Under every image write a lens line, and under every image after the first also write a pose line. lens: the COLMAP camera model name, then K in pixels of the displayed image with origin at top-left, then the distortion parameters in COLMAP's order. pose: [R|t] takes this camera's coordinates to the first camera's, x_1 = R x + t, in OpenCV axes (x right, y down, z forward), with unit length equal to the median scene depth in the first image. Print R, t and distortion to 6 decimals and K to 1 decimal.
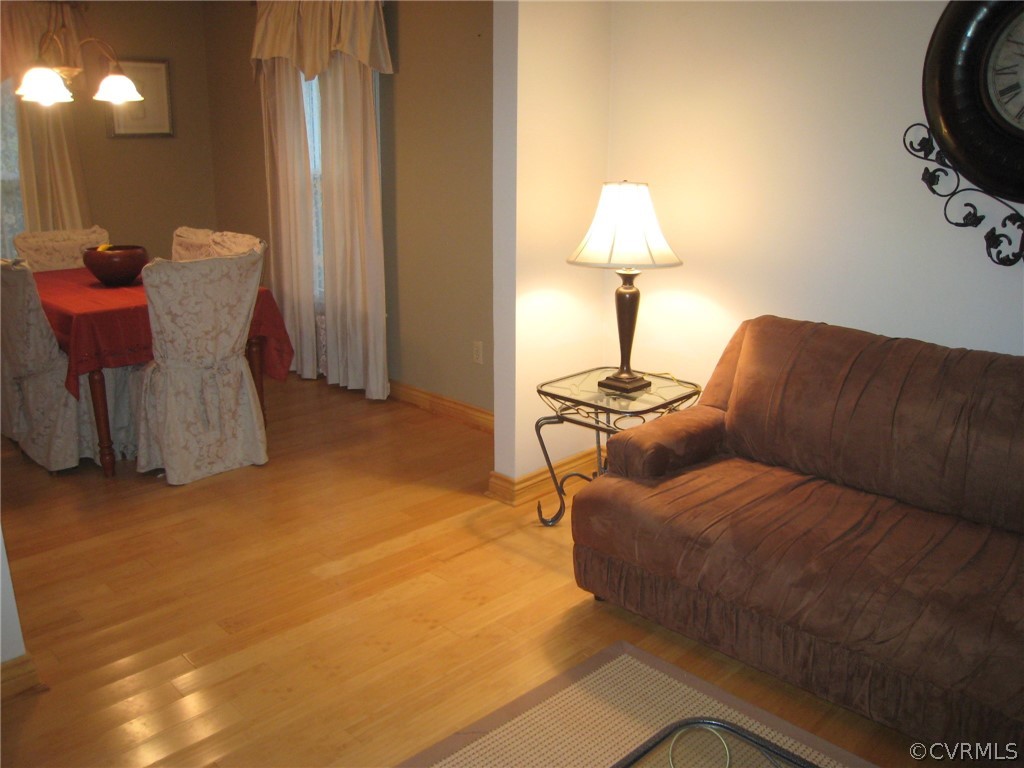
lens RADIAL K [[835.6, 0, 508.2], [0, 835.6, 383.2], [0, 0, 1]] dist [-0.167482, 0.107311]
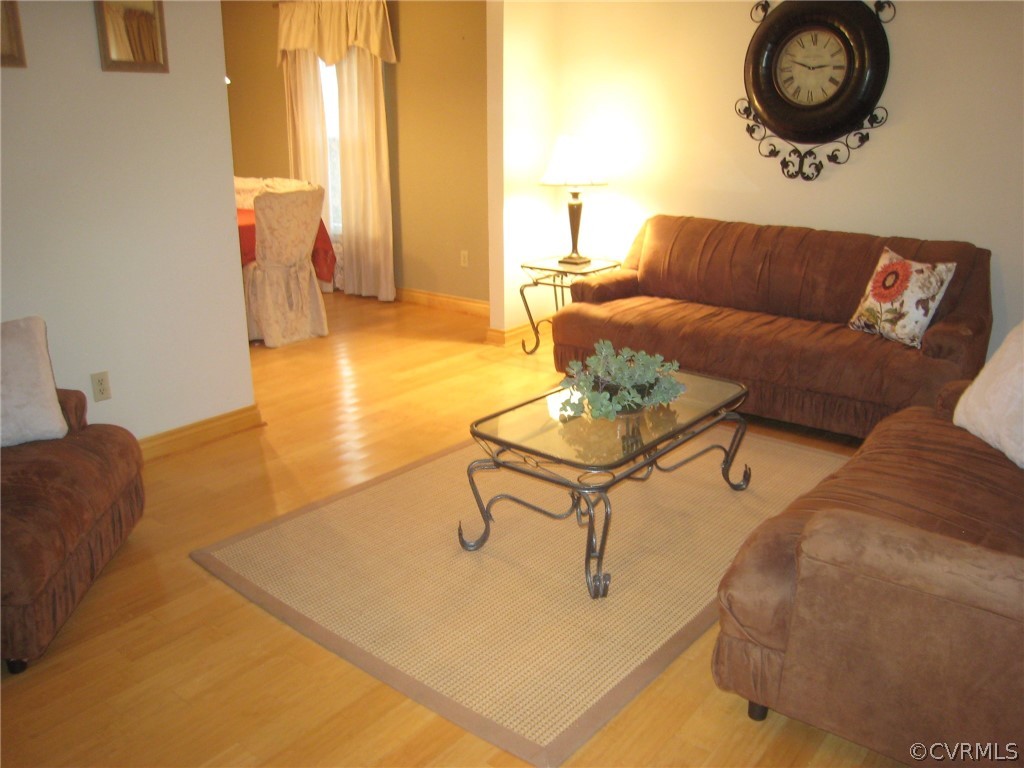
lens RADIAL K [[835.6, 0, 515.7], [0, 835.6, 386.3], [0, 0, 1]] dist [-0.167482, 0.107311]
pose [[0.993096, -0.041286, 0.109802, -0.160232], [0.036710, 0.998384, 0.043383, 0.167861], [-0.111416, -0.039053, 0.993006, -0.591410]]
